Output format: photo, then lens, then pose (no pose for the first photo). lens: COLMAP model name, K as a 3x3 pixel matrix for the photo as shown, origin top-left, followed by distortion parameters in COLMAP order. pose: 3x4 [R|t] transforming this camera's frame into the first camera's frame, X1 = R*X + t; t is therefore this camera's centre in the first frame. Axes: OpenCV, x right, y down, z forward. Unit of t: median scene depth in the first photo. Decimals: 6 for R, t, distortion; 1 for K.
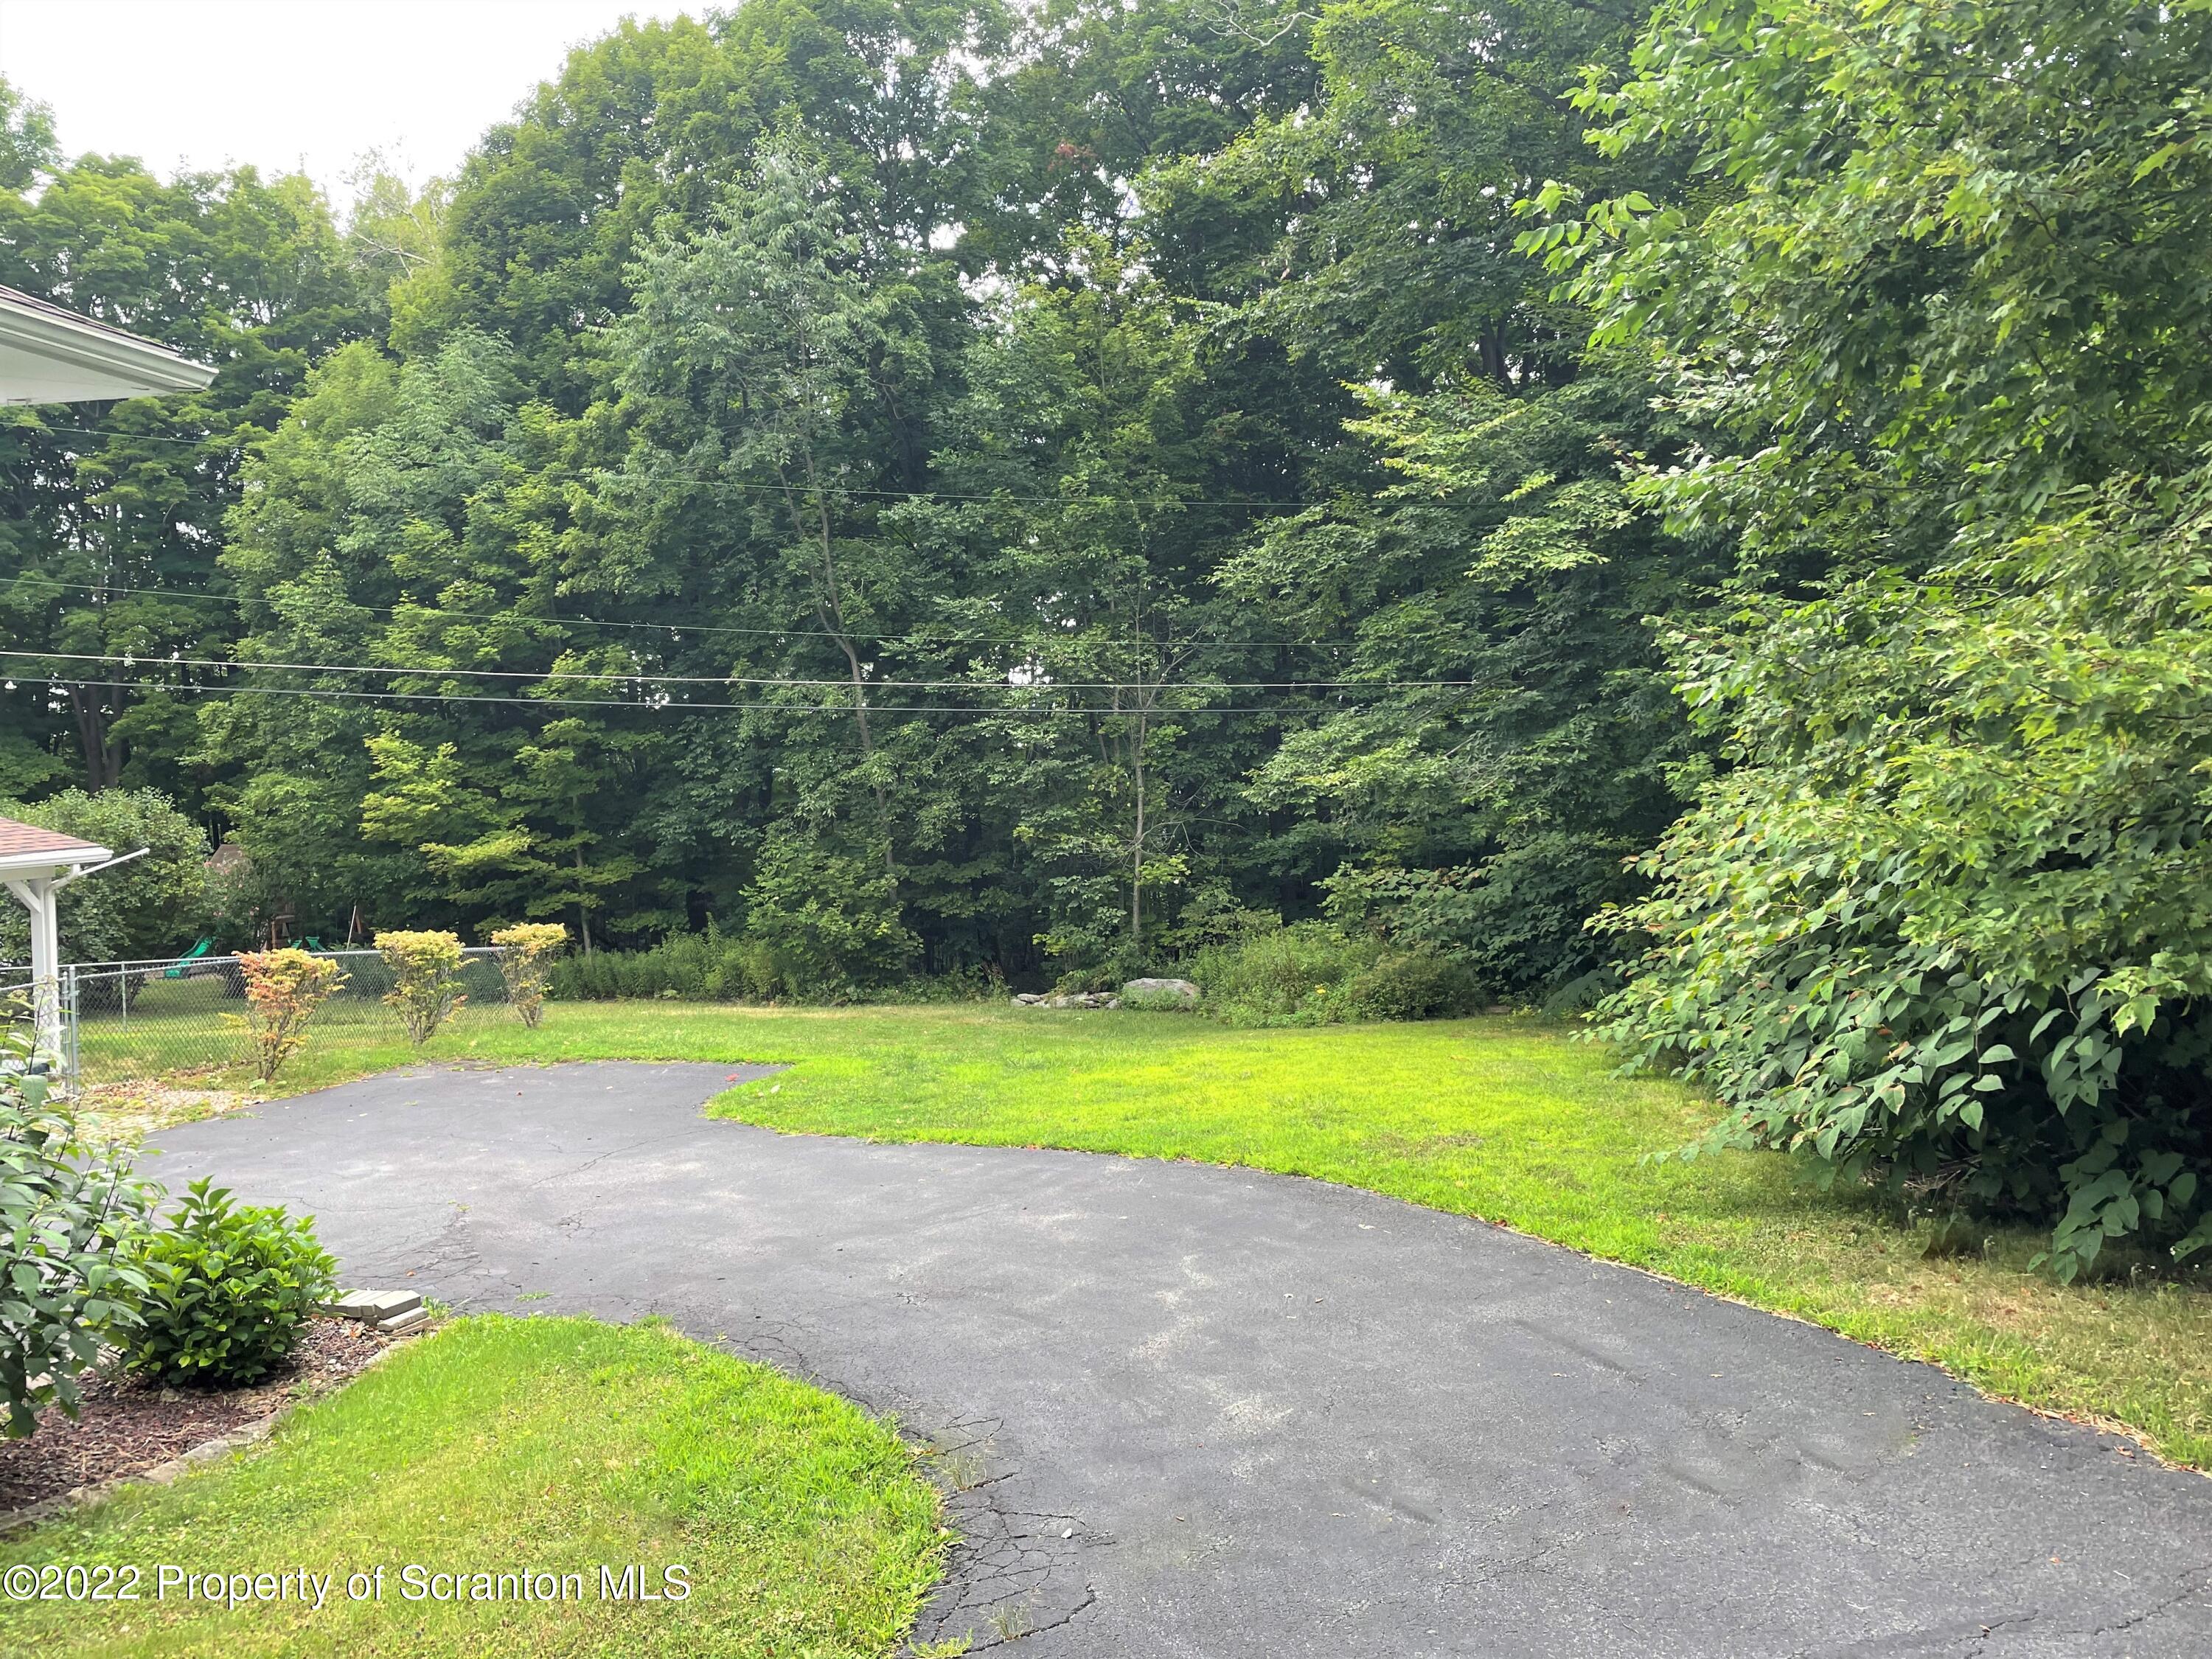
lens RADIAL K [[1735.2, 0, 1101.1], [0, 1735.2, 838.5], [0, 0, 1]] dist [0.106120, -0.144499]
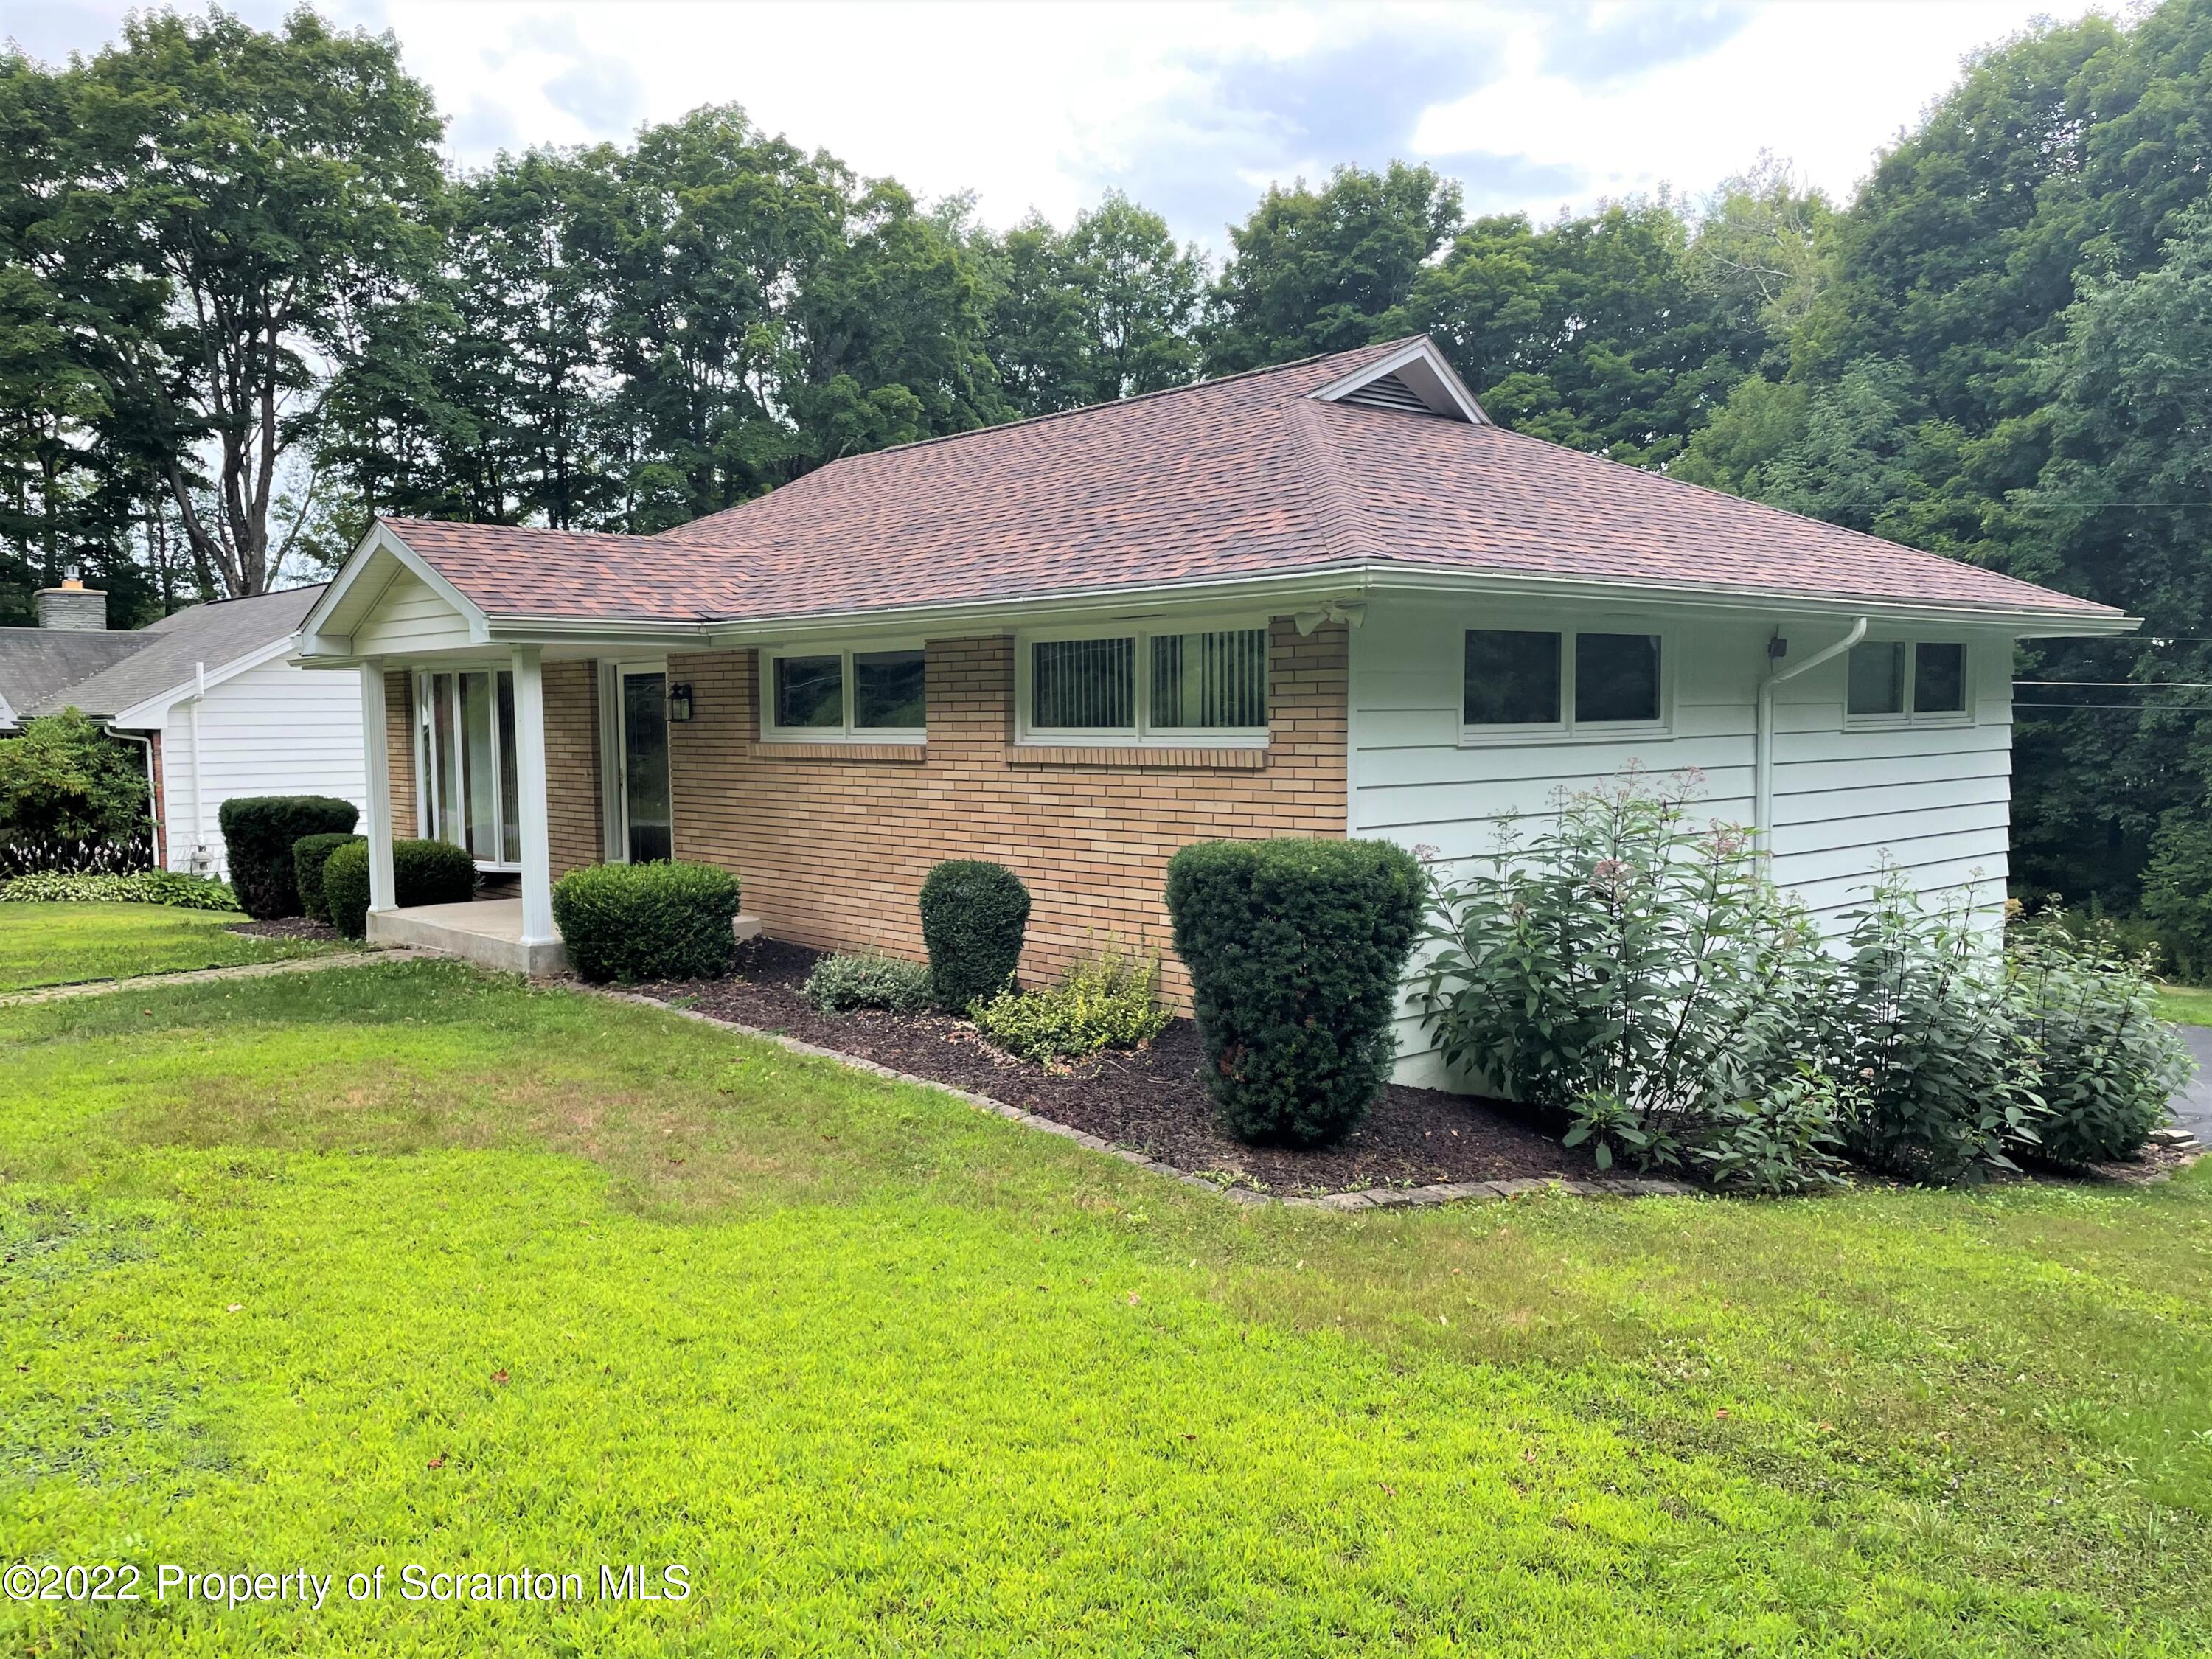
lens RADIAL K [[1686.3, 0, 1157.9], [0, 1686.3, 859.5], [0, 0, 1]] dist [0.097185, -0.121750]
pose [[0.786323, 0.057894, -0.615097, -0.025720], [-0.034976, 0.998174, 0.049237, -0.007621], [0.616825, -0.017203, 0.786912, -0.158879]]
